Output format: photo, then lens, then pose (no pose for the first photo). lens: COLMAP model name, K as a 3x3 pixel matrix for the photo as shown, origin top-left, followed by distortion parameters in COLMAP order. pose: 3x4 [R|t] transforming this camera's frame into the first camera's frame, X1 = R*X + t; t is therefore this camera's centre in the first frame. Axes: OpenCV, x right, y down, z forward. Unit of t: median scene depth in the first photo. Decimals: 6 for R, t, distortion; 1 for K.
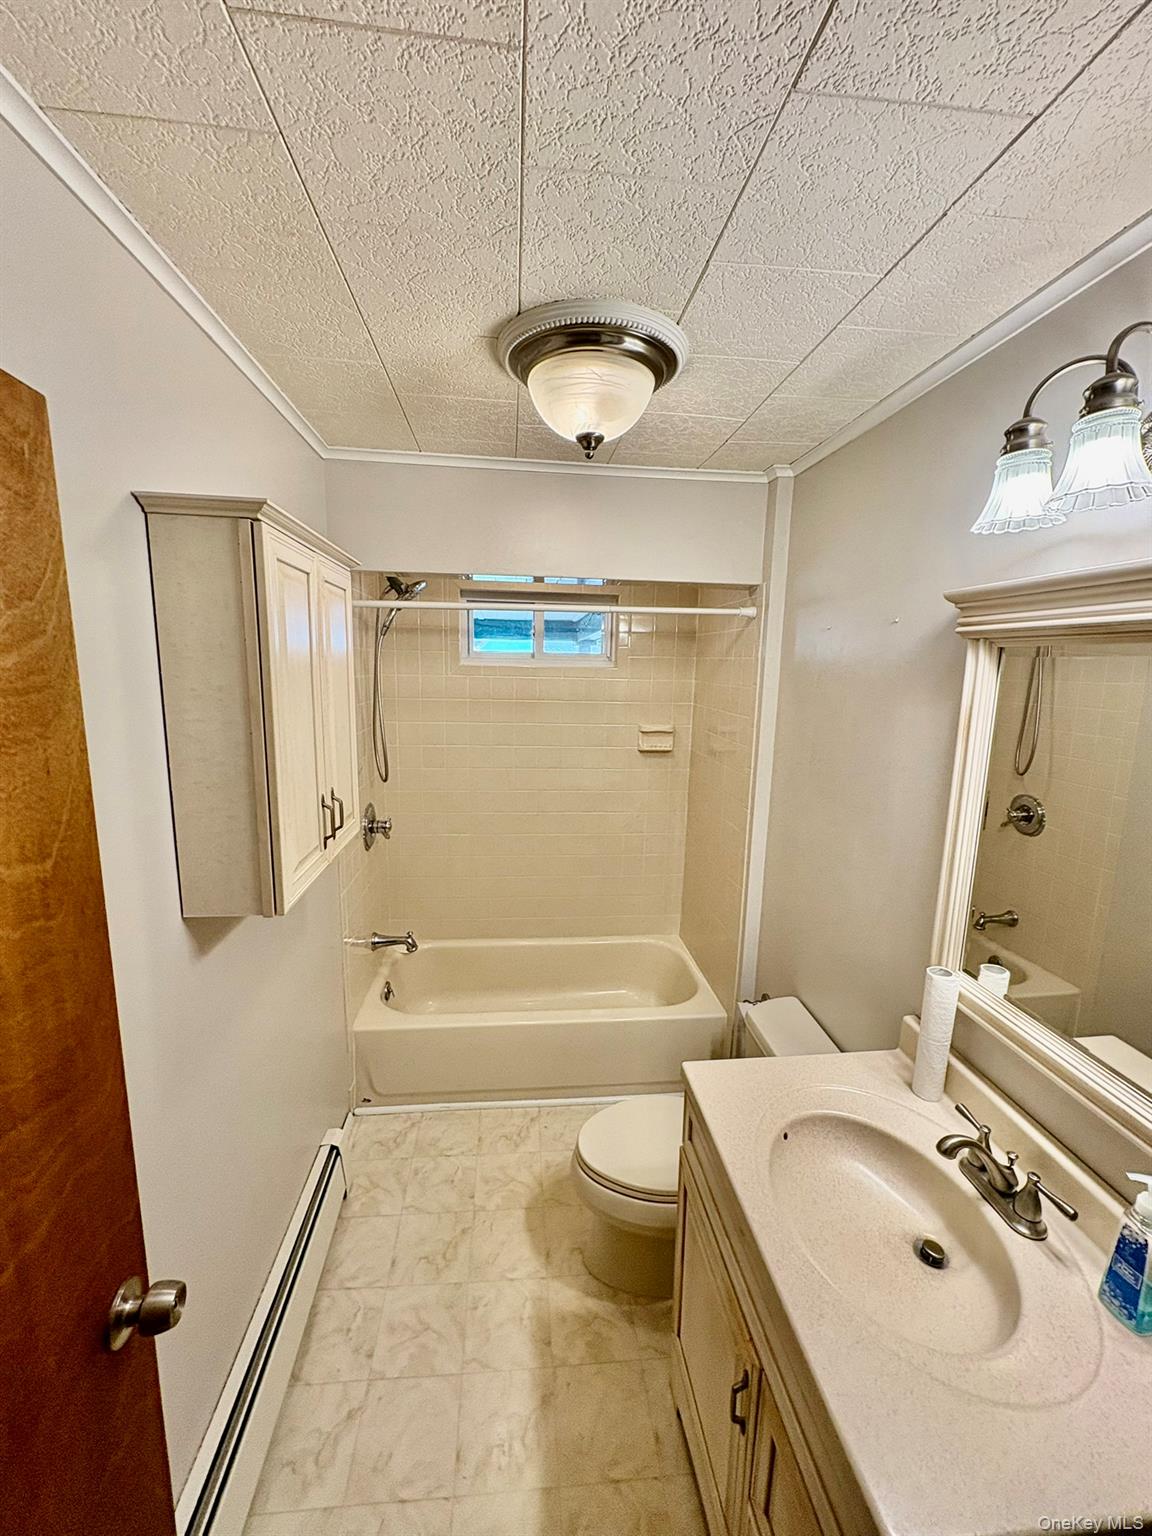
lens RADIAL K [[606.9, 0, 576.6], [0, 606.9, 763.9], [0, 0, 1]] dist [-0.000214, -0.000086]
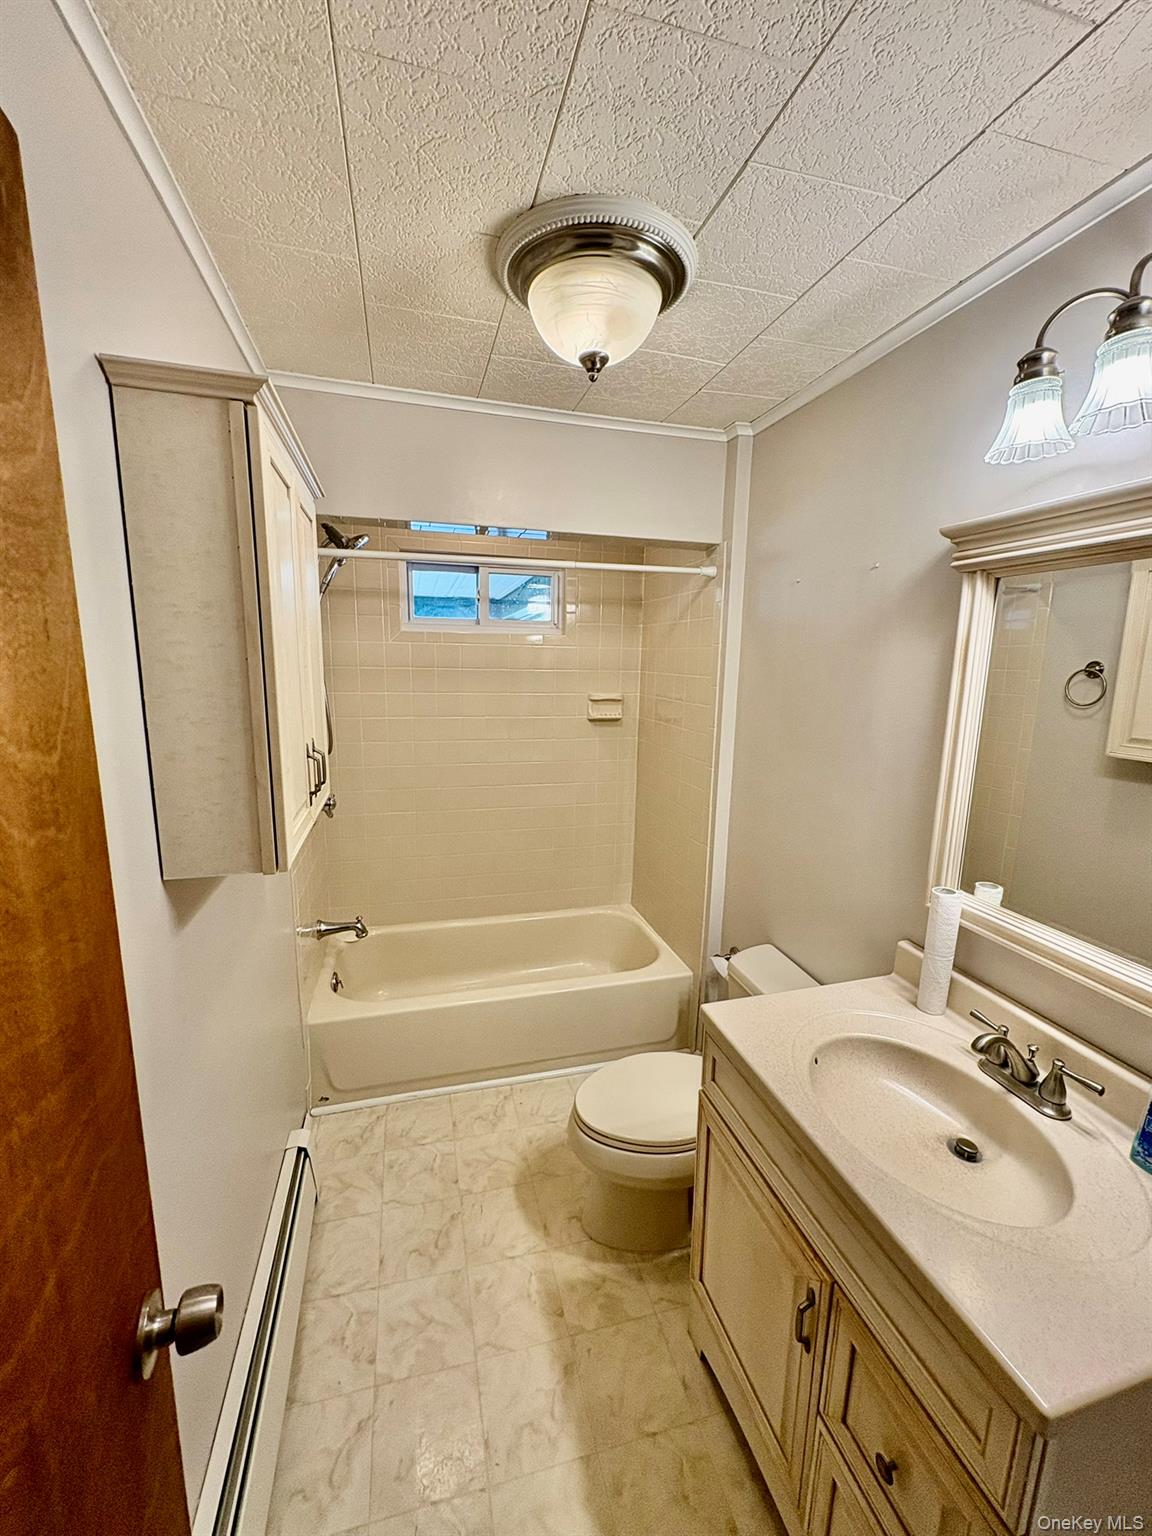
lens RADIAL K [[606.9, 0, 576.6], [0, 606.9, 763.9], [0, 0, 1]] dist [-0.000214, -0.000086]
pose [[0.986381, -0.032516, 0.161230, -0.172891], [0.030701, 0.999434, 0.013732, 0.079646], [-0.161585, -0.008595, 0.986821, 0.059901]]
